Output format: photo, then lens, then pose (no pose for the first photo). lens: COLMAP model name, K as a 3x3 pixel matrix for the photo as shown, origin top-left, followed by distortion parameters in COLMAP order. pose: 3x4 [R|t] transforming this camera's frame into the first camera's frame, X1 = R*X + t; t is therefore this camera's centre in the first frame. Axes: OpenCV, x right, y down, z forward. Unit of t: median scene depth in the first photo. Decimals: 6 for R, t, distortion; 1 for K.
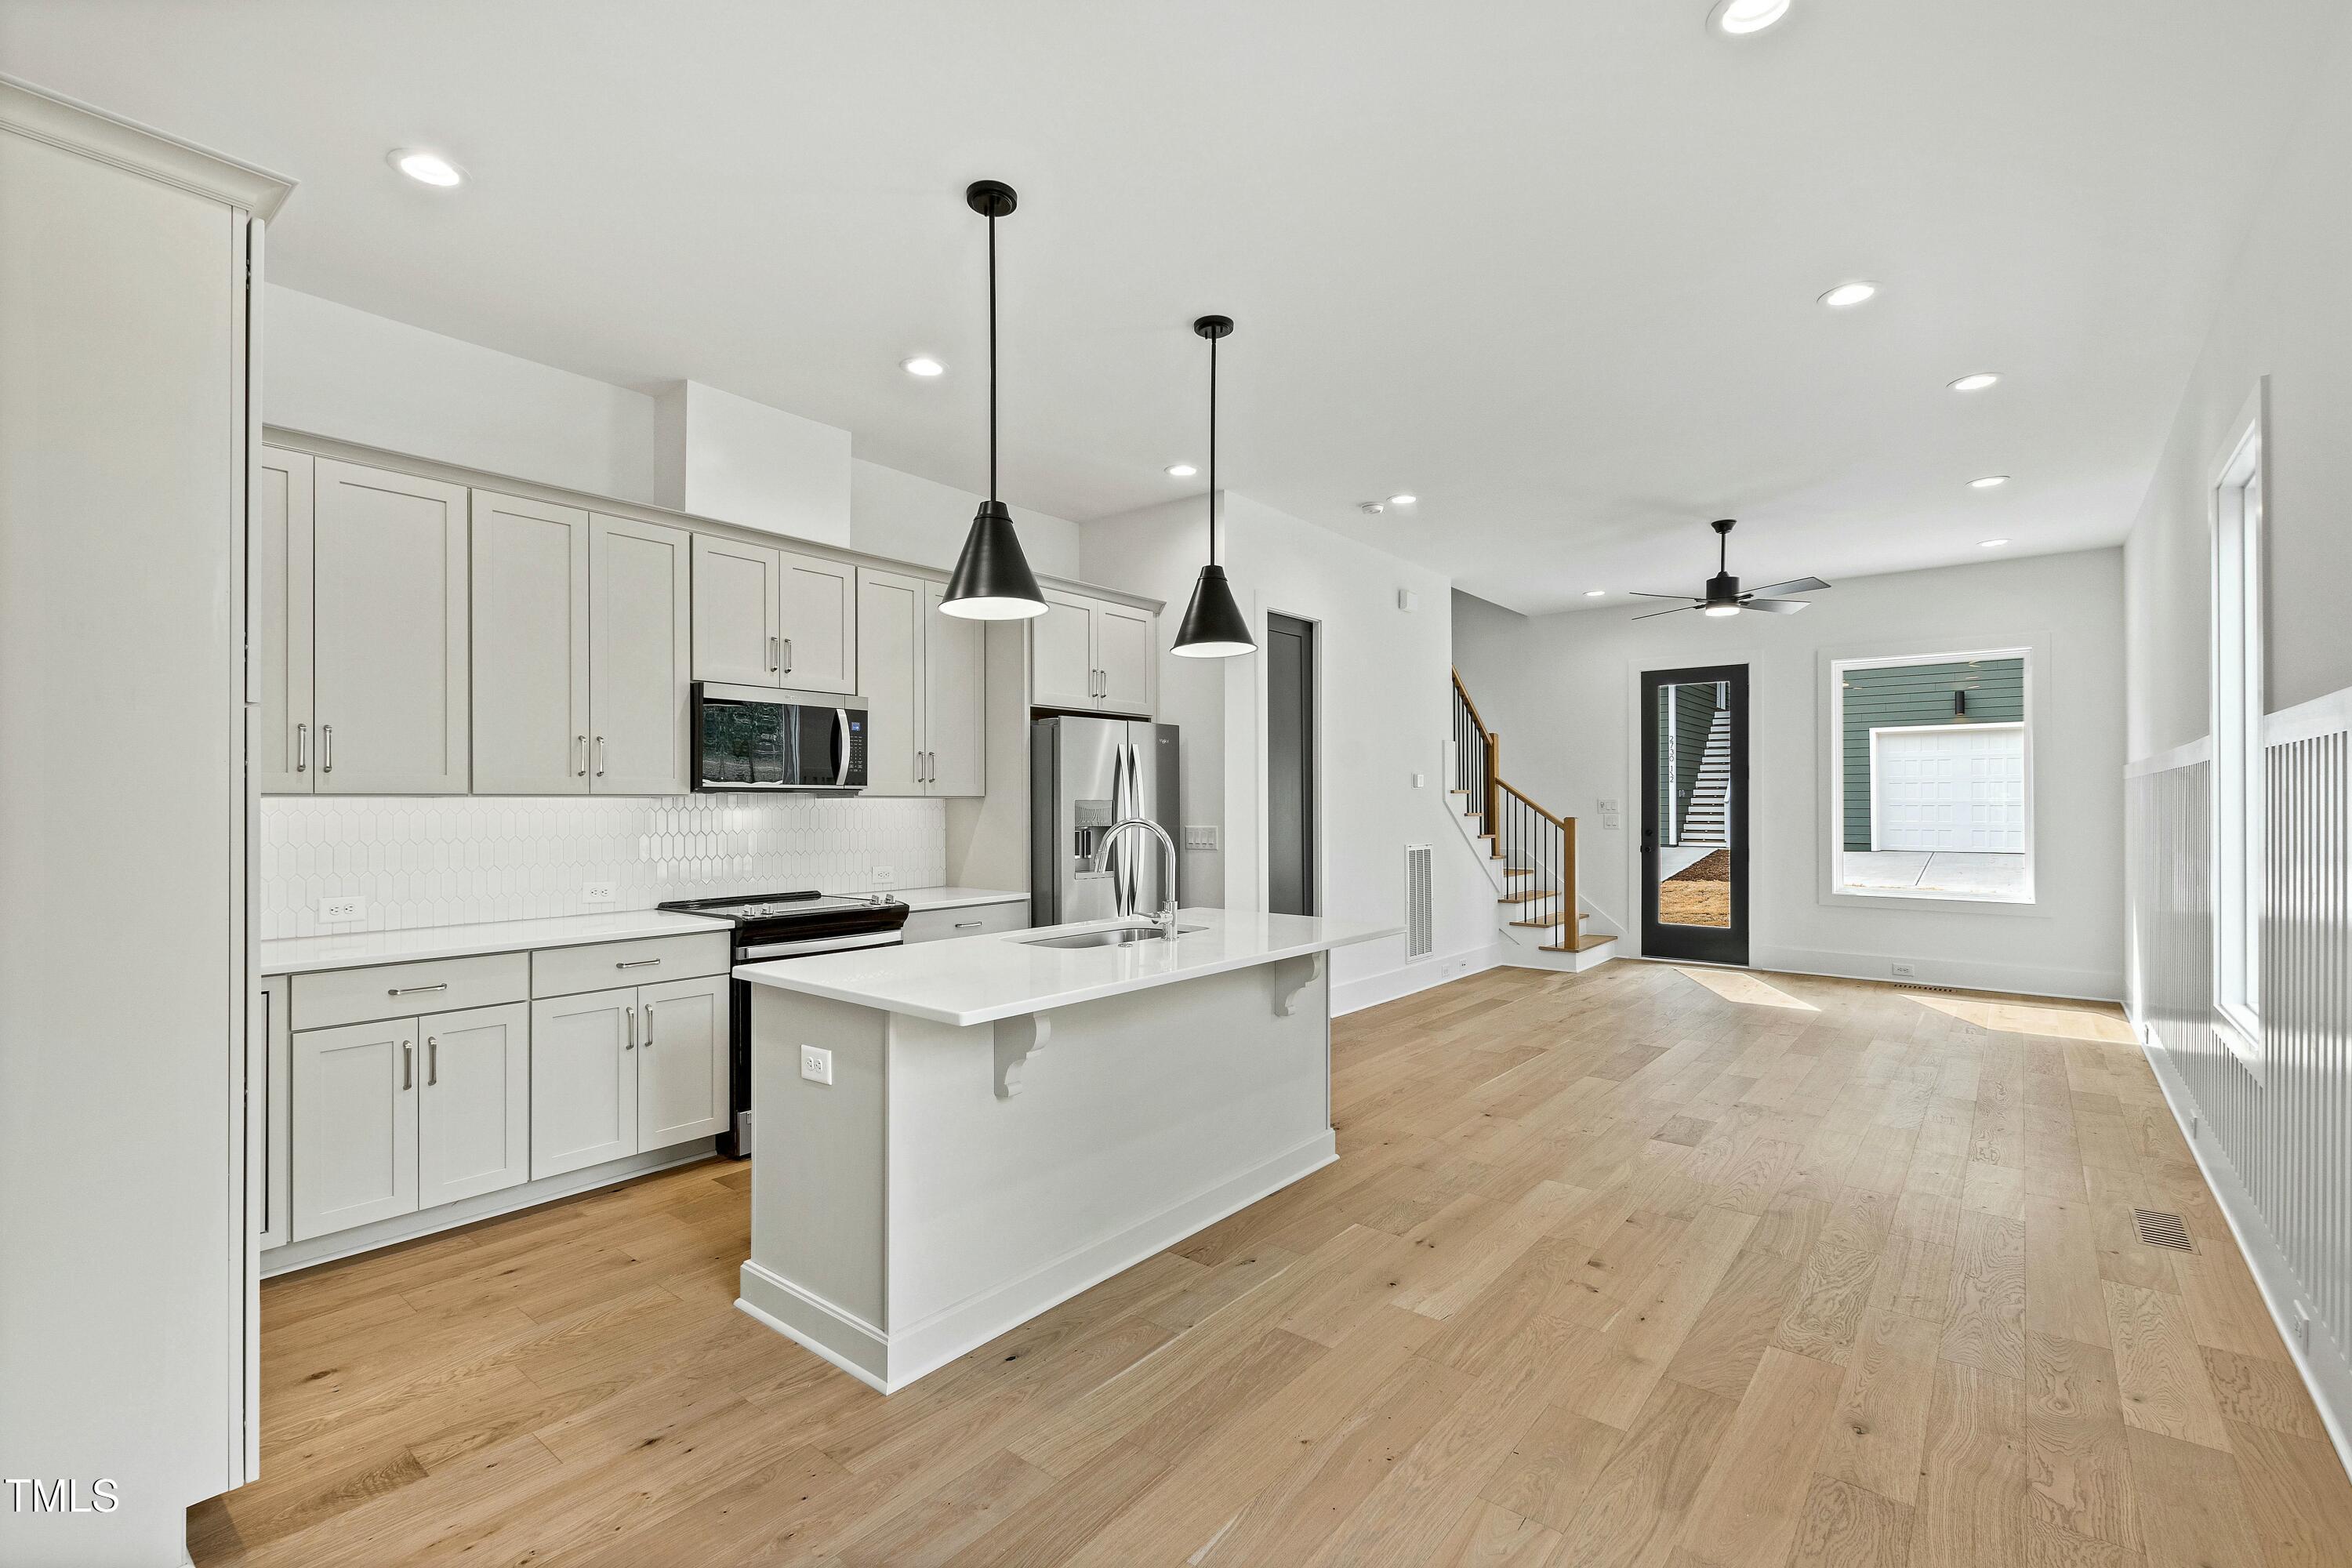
lens RADIAL K [[1031.4, 0, 1165.1], [0, 1031.4, 799.0], [0, 0, 1]] dist [-0.000965, -0.000717]
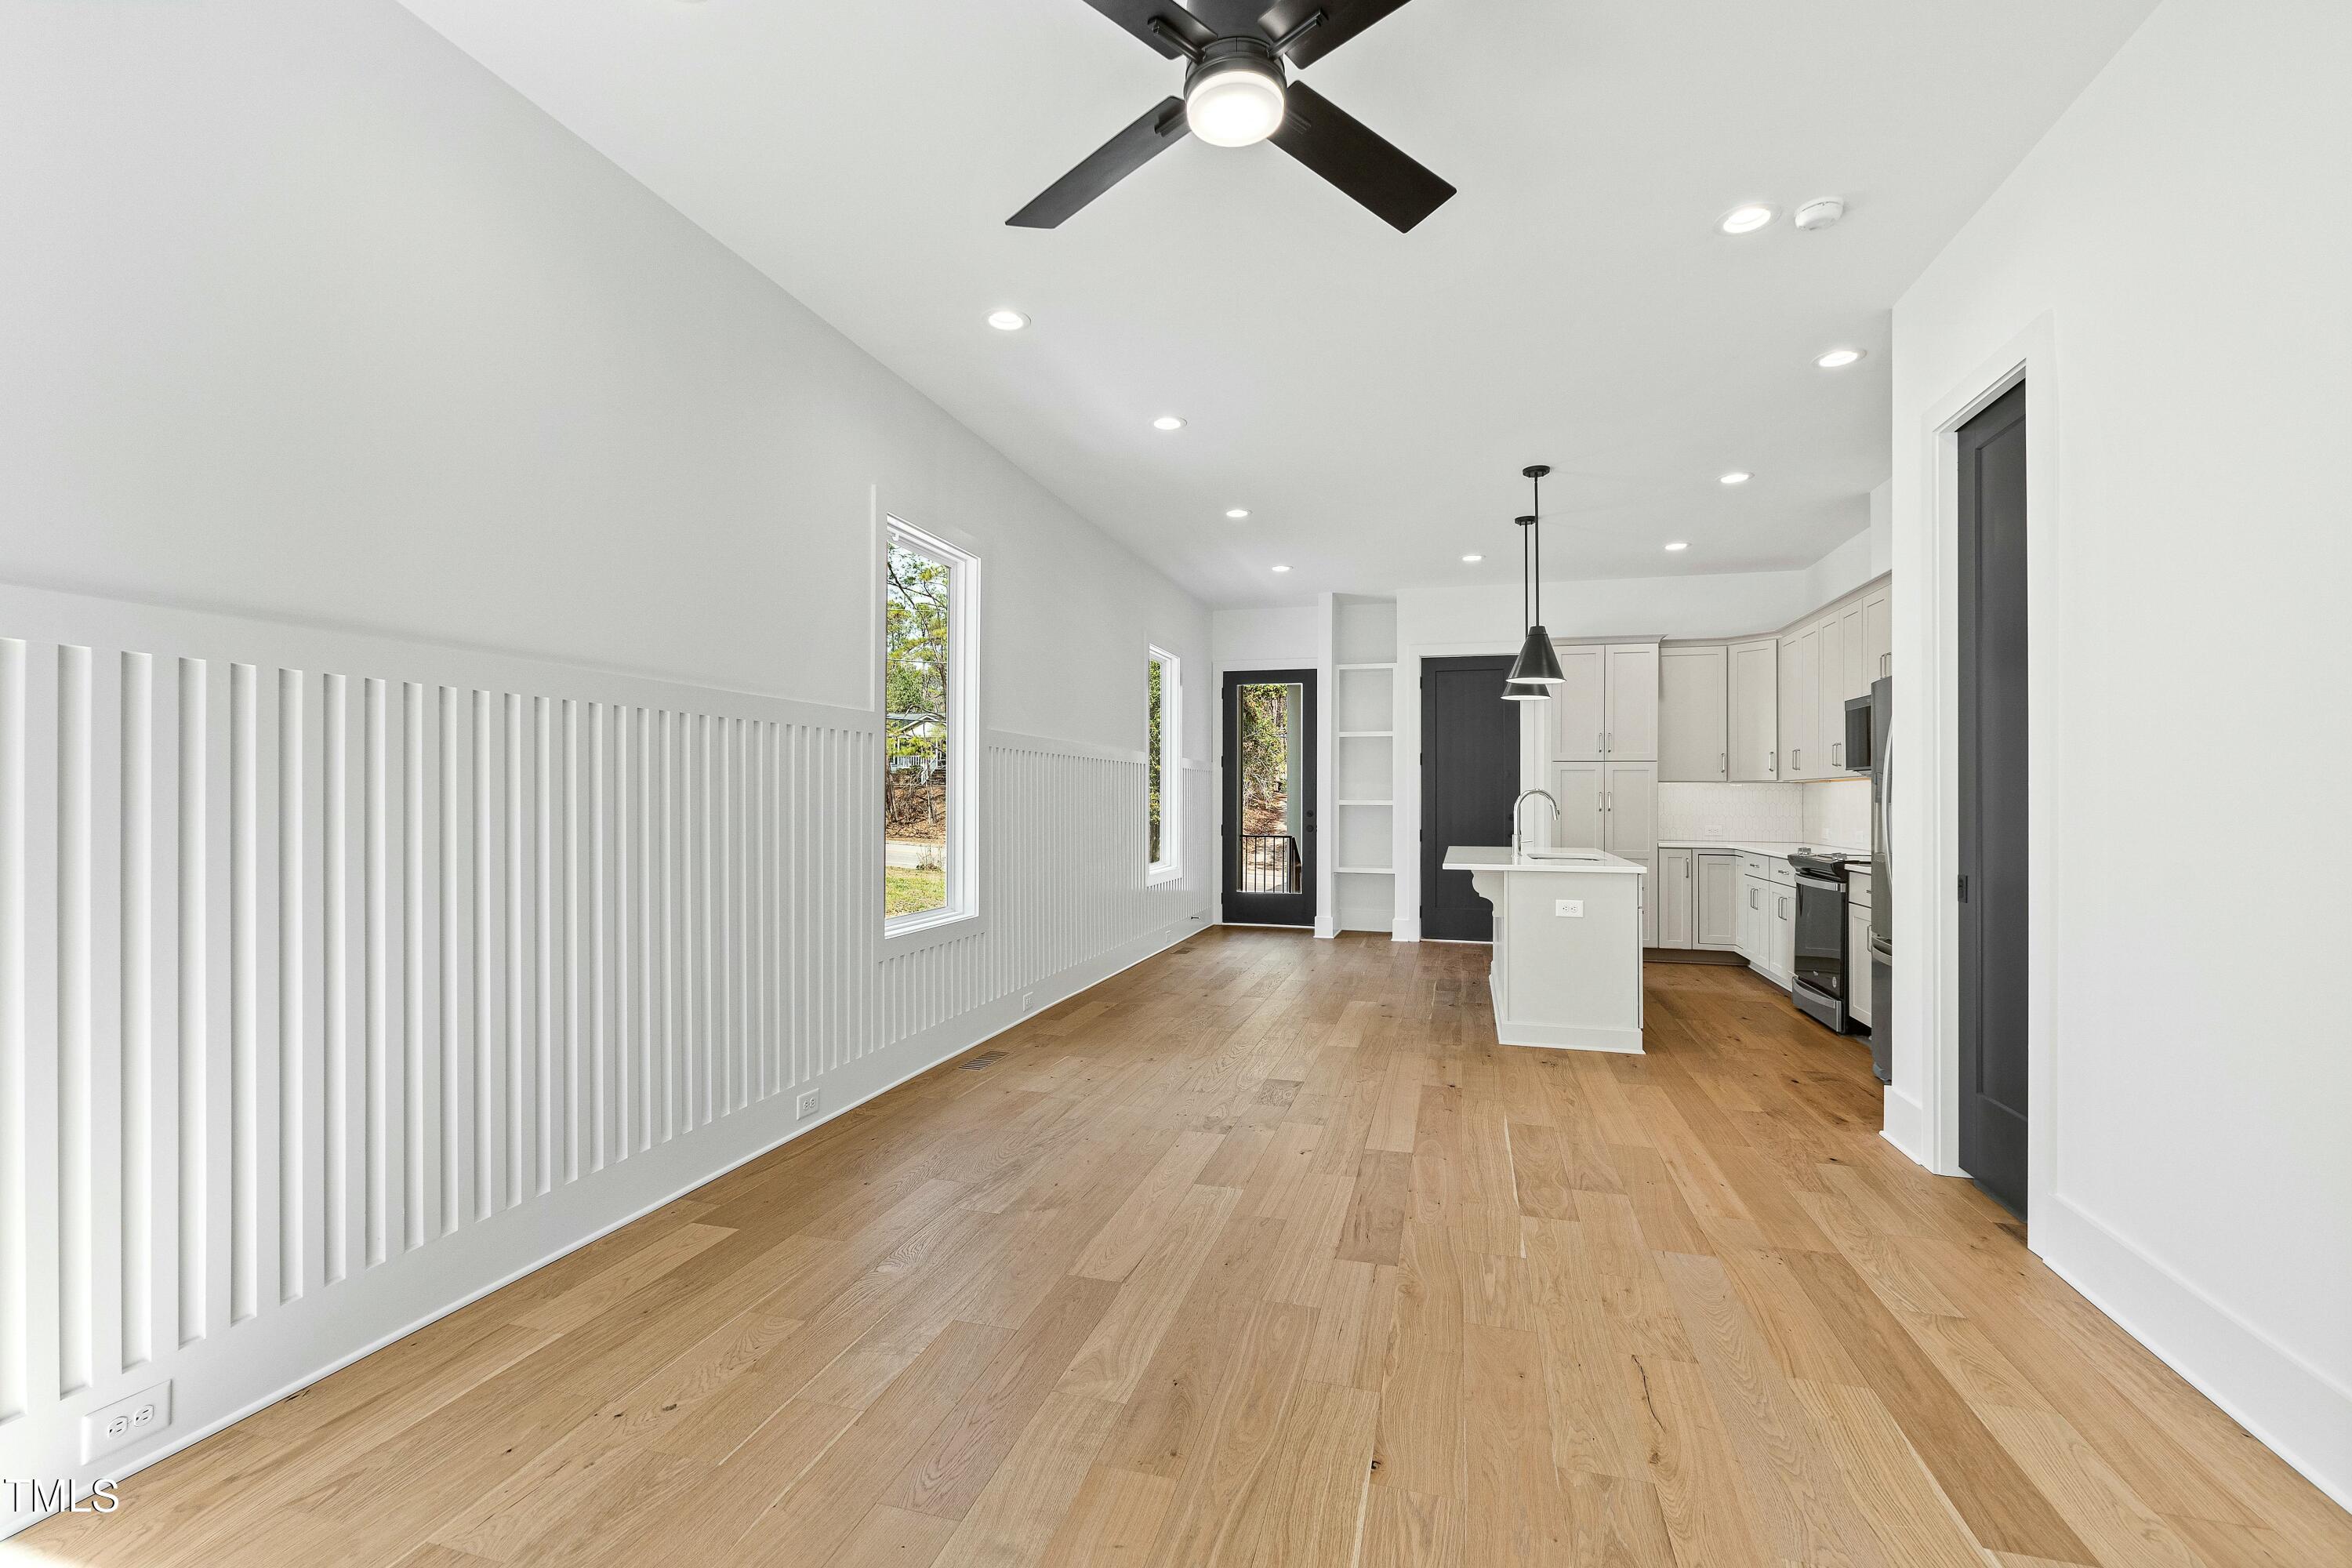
lens RADIAL K [[1031.4, 0, 1165.1], [0, 1031.4, 799.0], [0, 0, 1]] dist [-0.000965, -0.000717]
pose [[-0.917371, -0.003288, -0.398019, 0.948006], [-0.003911, 0.999992, 0.000753, 0.028494], [0.398014, 0.002247, -0.917377, 1.769953]]
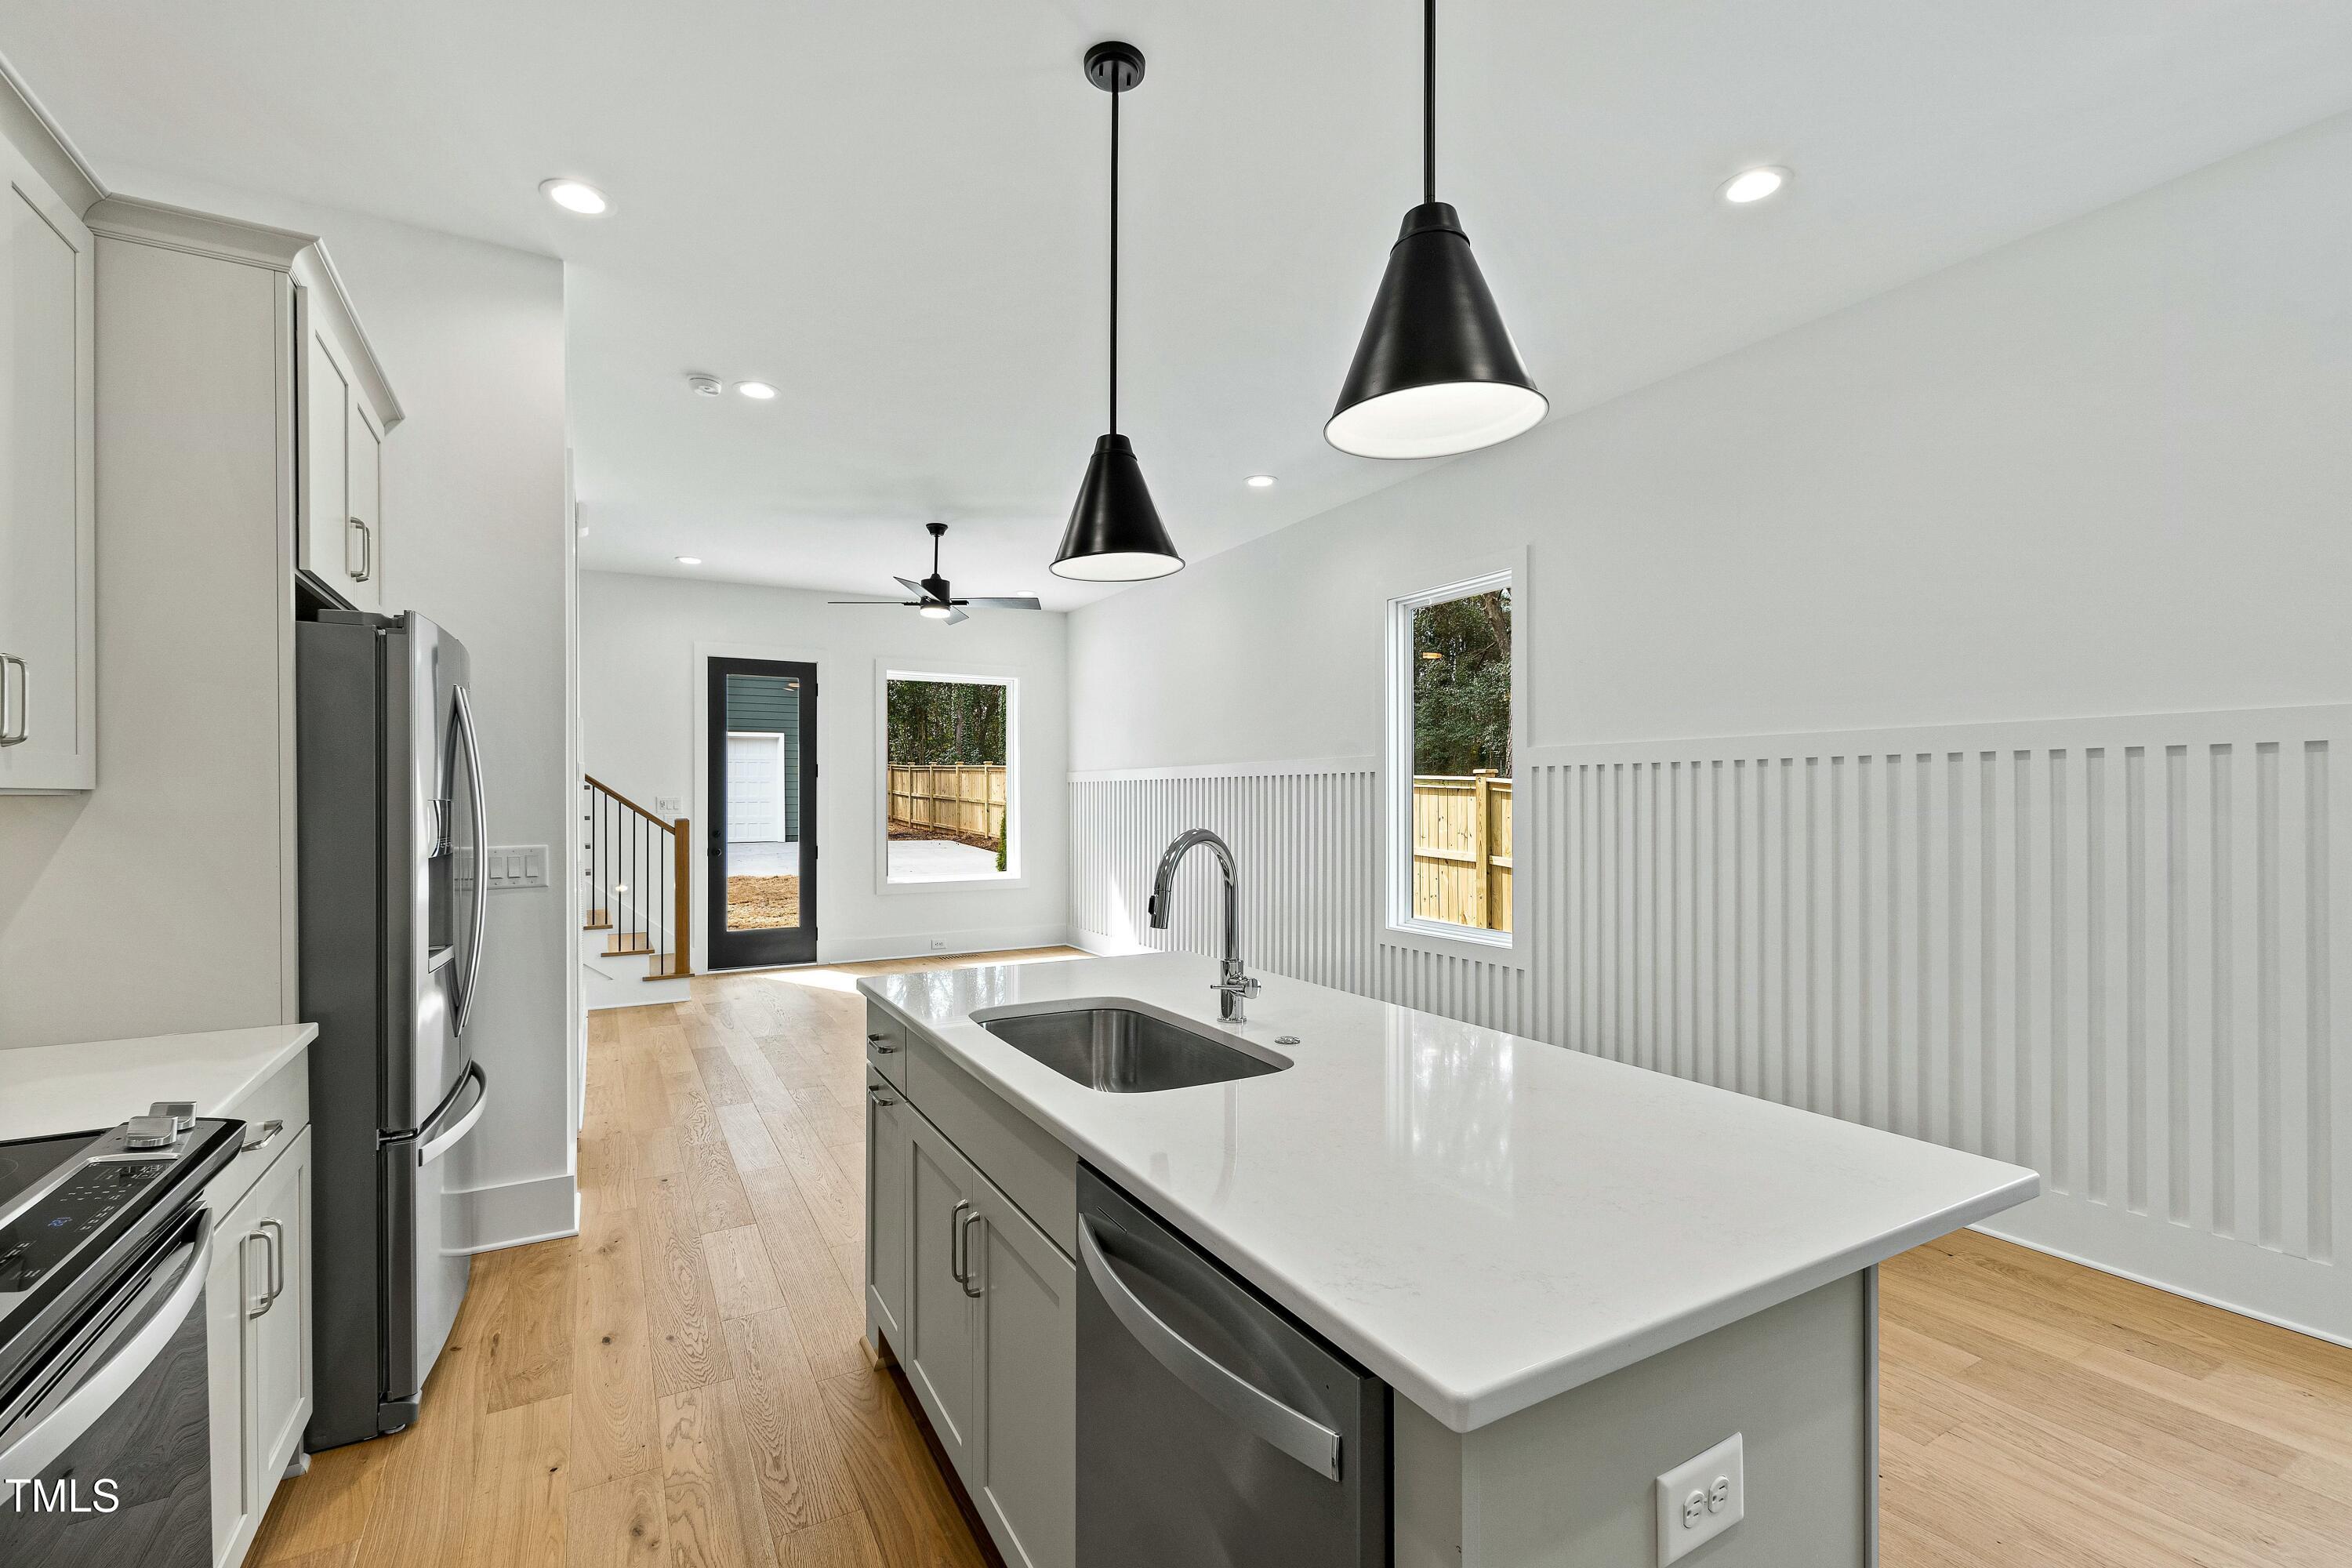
lens RADIAL K [[1015.0, 0, 1163.6], [0, 1015.0, 798.0], [0, 0, 1]] dist [0.001797, -0.000592]
pose [[0.358219, -0.001148, 0.933637, -0.436302], [-0.000370, 0.999999, 0.001372, -0.000435], [-0.933638, -0.000837, 0.358218, 0.598000]]
